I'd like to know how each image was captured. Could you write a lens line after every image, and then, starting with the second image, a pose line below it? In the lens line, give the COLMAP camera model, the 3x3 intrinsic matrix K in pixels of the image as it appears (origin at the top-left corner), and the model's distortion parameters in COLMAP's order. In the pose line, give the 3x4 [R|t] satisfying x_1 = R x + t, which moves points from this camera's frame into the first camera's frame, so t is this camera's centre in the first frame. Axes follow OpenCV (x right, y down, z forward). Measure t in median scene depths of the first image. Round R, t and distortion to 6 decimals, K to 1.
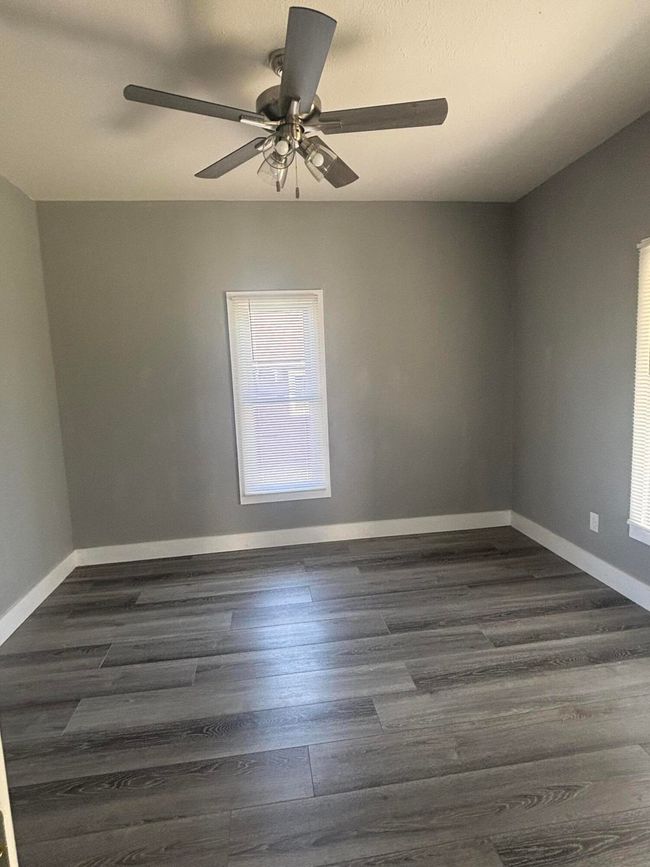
lens RADIAL K [[470.8, 0, 324.6], [0, 470.8, 432.4], [0, 0, 1]] dist [-0.001639, 0.000016]
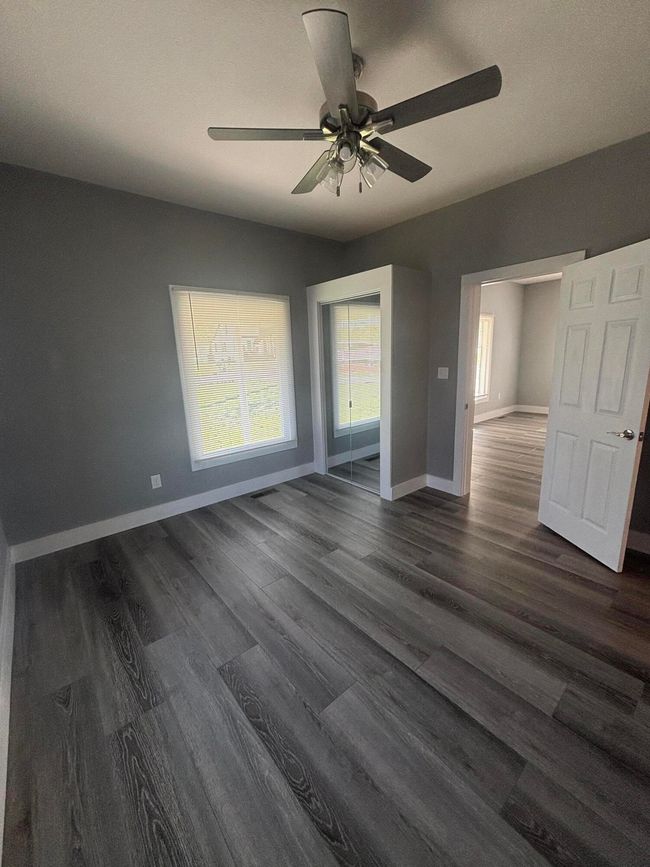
lens RADIAL K [[351.0, 0, 327.0], [0, 351.0, 432.0], [0, 0, 1]] dist [0.001620, 0.000125]
pose [[-0.531644, -0.128778, 0.837120, -0.558798], [0.174858, 0.950392, 0.257253, -0.129645], [-0.828721, 0.283144, -0.482753, 1.092026]]
